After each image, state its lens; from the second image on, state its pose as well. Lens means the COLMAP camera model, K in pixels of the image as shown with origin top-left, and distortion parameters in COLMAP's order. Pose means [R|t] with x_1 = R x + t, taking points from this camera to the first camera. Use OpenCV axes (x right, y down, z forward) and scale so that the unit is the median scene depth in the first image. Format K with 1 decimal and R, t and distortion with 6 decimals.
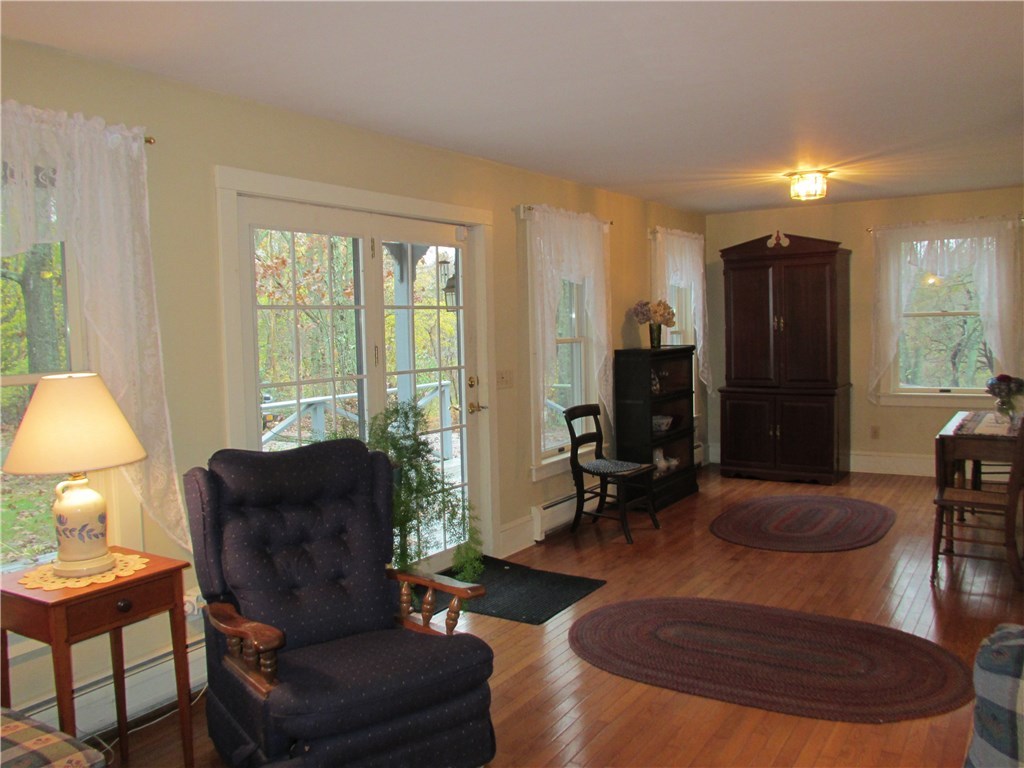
lens RADIAL K [[856.4, 0, 514.9], [0, 856.4, 377.9], [0, 0, 1]] dist [-0.010676, -0.002696]
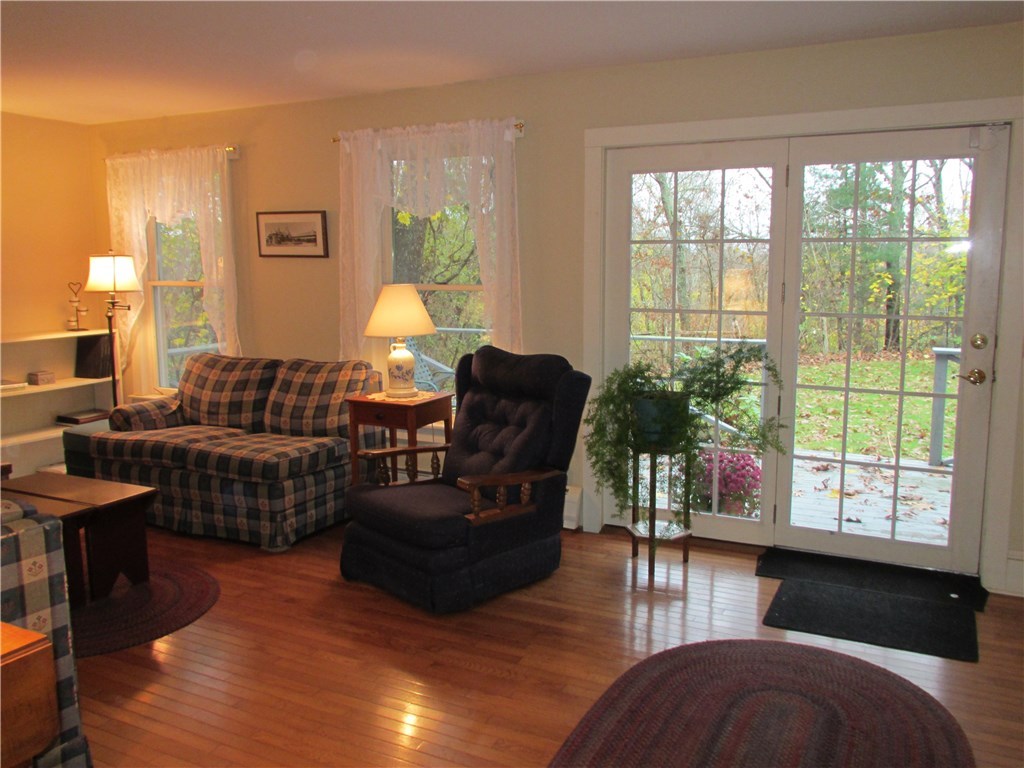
lens RADIAL K [[856.4, 0, 514.9], [0, 856.4, 377.9], [0, 0, 1]] dist [-0.010676, -0.002696]
pose [[0.089885, 0.162285, -0.982641, 0.479143], [-0.060206, 0.985716, 0.157286, -0.040563], [0.994131, 0.045023, 0.098372, 0.402367]]
